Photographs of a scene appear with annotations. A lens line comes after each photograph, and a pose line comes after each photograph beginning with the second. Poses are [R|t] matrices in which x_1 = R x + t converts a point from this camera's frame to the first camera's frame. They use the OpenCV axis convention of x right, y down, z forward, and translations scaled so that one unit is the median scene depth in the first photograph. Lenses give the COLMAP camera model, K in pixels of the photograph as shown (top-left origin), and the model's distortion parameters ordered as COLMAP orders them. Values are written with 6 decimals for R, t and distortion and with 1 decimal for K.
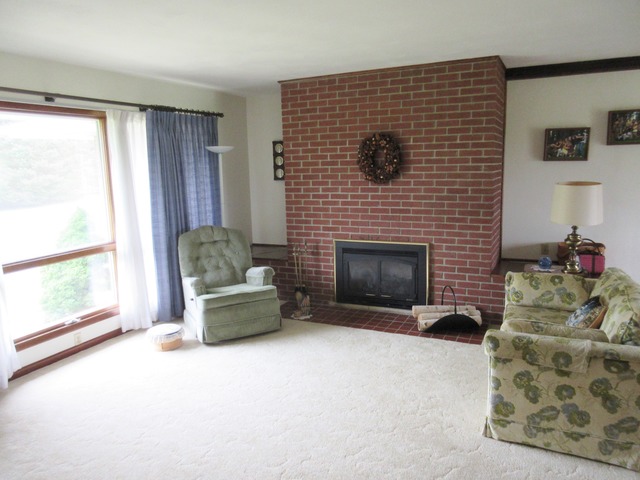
lens RADIAL K [[475.1, 0, 320.0], [0, 475.1, 240.0], [0, 0, 1]] dist [-0.006340, 0.000162]
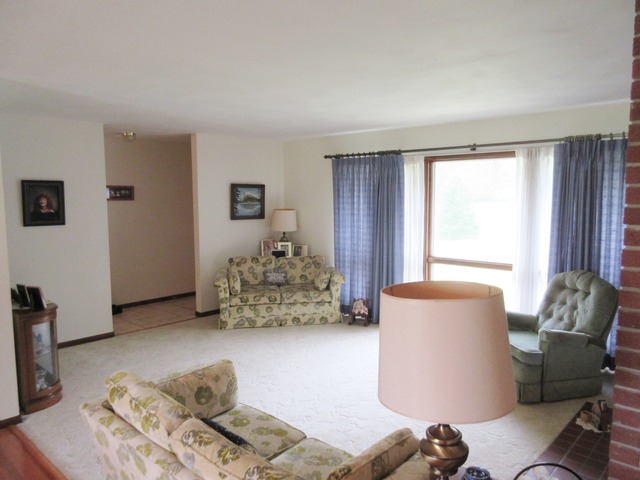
lens RADIAL K [[475.1, 0, 320.0], [0, 475.1, 240.0], [0, 0, 1]] dist [-0.006340, 0.000162]
pose [[-0.301763, 0.124068, -0.945276, 0.806499], [-0.134323, 0.976074, 0.170991, -0.194450], [0.943873, 0.178570, -0.277878, 0.910403]]
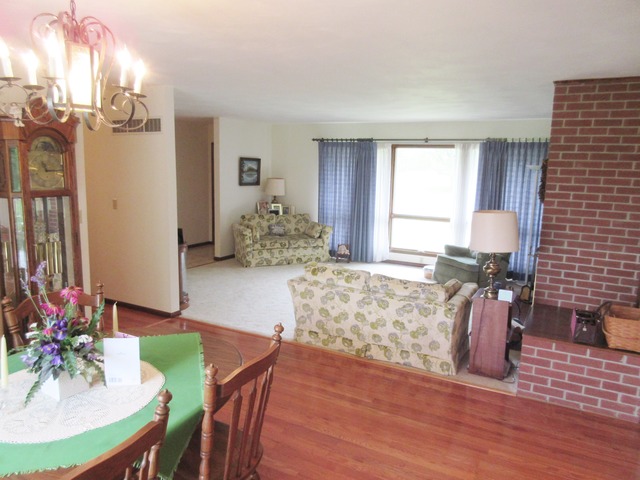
lens RADIAL K [[475.1, 0, 320.0], [0, 475.1, 240.0], [0, 0, 1]] dist [-0.006340, 0.000162]
pose [[-0.063723, 0.186587, -0.980370, 1.406359], [-0.178458, 0.964401, 0.195148, -0.183772], [0.981882, 0.187391, -0.028157, 0.617401]]
